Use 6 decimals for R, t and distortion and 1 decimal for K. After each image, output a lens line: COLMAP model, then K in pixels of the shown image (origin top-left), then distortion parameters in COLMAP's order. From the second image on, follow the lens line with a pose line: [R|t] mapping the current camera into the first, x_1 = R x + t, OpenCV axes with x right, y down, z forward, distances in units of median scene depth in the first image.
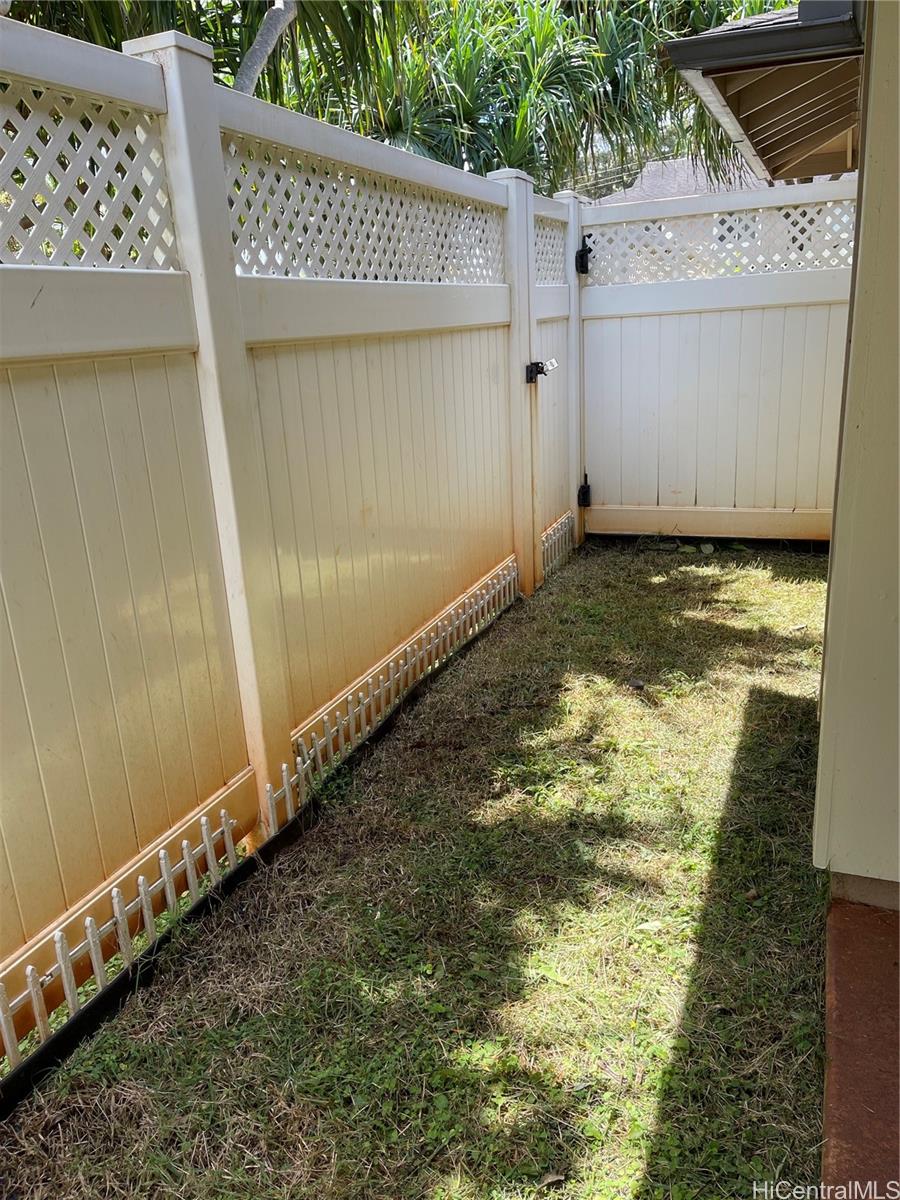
lens RADIAL K [[911.7, 0, 446.1], [0, 911.7, 599.7], [0, 0, 1]] dist [0.041702, -0.068648]
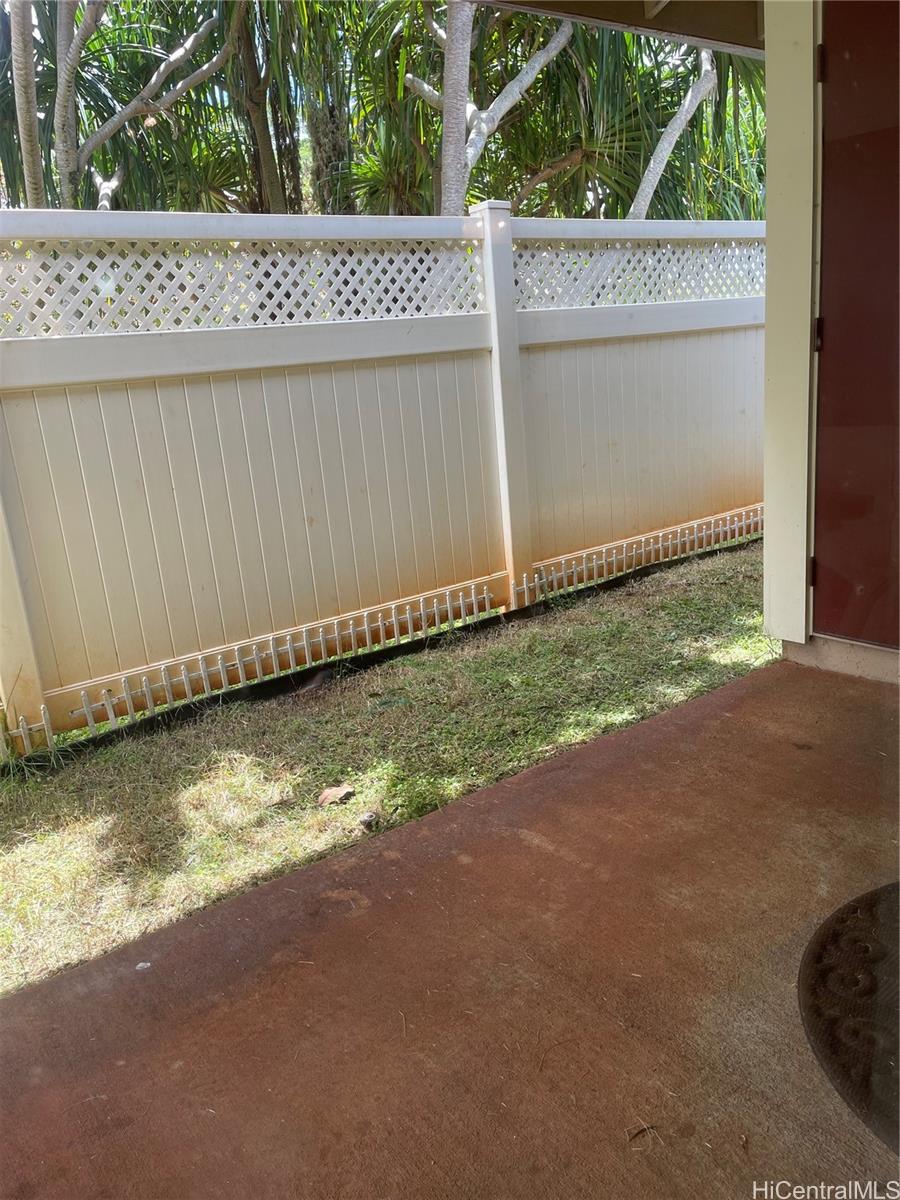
lens RADIAL K [[911.7, 0, 452.1], [0, 911.7, 598.6], [0, 0, 1]] dist [0.041702, -0.068648]
pose [[0.869638, 0.118640, -0.479223, 0.607056], [-0.112470, 0.992780, 0.041684, 0.176283], [0.480708, 0.017648, 0.876703, -0.713275]]
